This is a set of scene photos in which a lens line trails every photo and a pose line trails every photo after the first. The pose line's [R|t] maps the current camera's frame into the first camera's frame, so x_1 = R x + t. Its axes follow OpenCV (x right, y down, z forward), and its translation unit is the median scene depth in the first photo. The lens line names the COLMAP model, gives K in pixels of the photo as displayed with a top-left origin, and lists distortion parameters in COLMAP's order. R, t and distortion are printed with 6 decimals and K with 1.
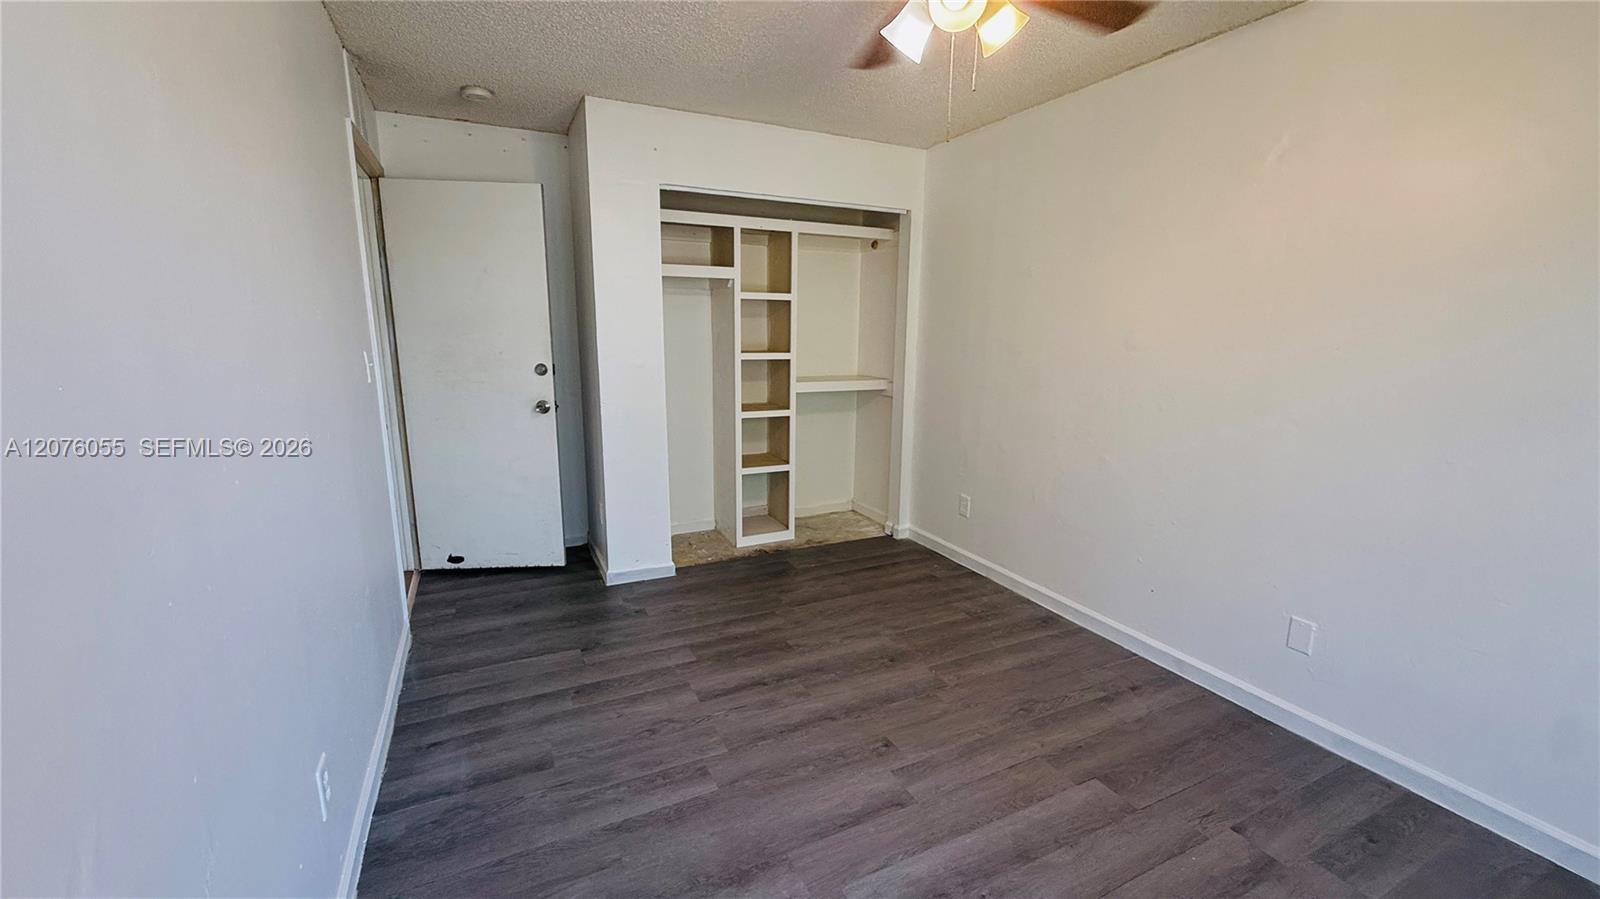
lens RADIAL K [[638.2, 0, 797.0], [0, 638.2, 454.7], [0, 0, 1]] dist [0.000585, -0.000196]
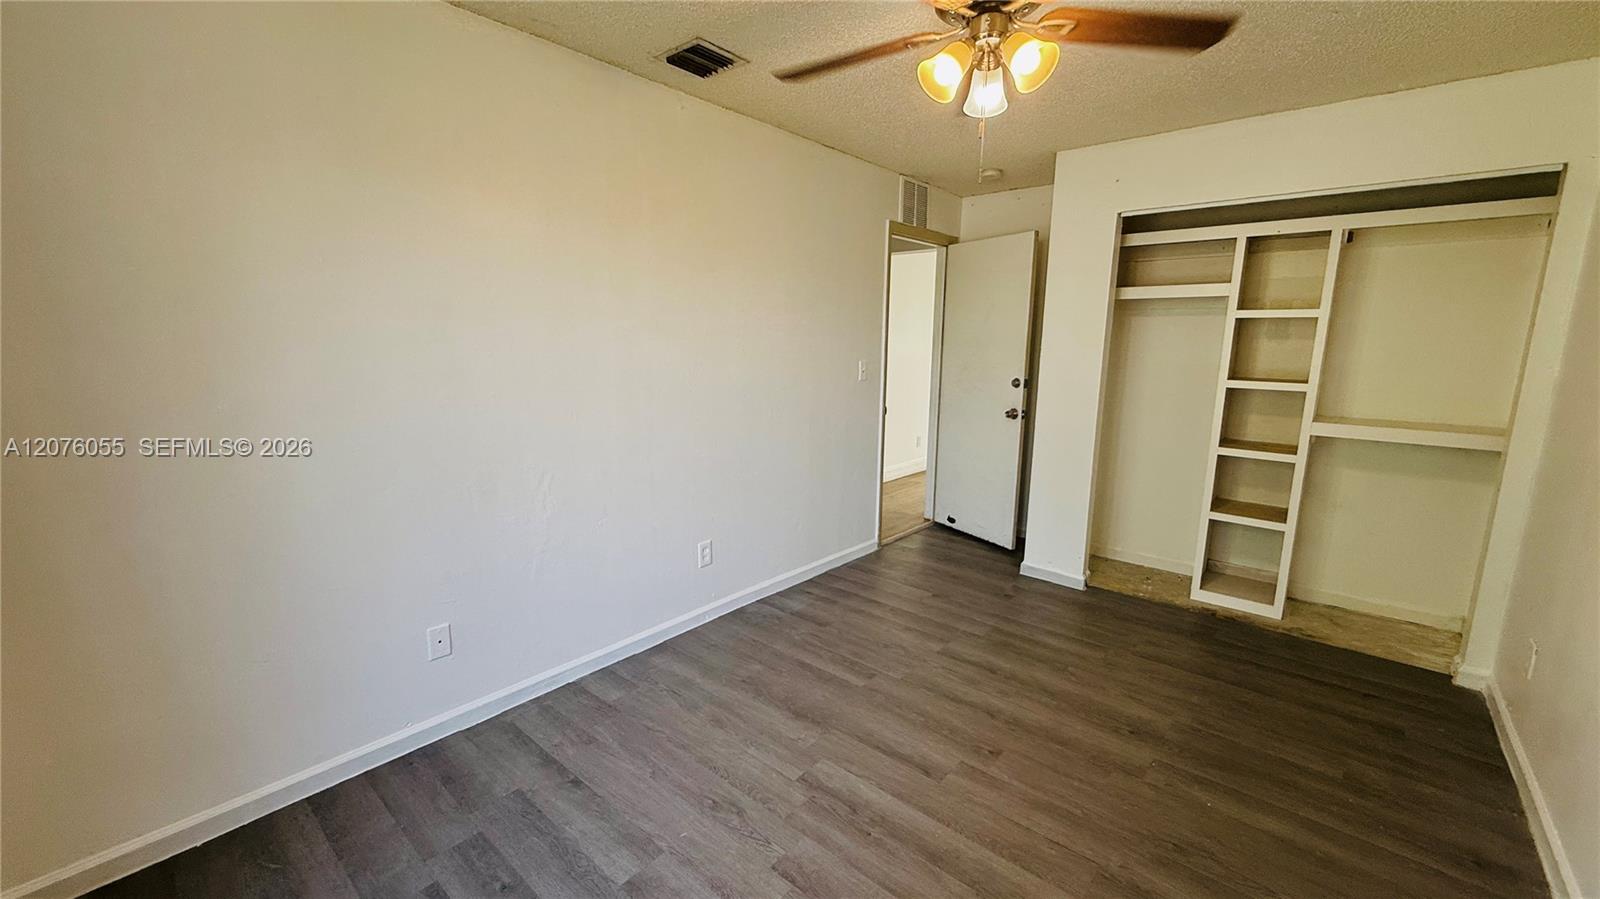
lens RADIAL K [[638.2, 0, 797.0], [0, 638.2, 454.7], [0, 0, 1]] dist [0.000585, -0.000196]
pose [[0.388281, 0.158935, -0.907732, 0.562235], [-0.190380, 0.977601, 0.089734, -0.029890], [0.901661, 0.137973, 0.409842, 0.146236]]
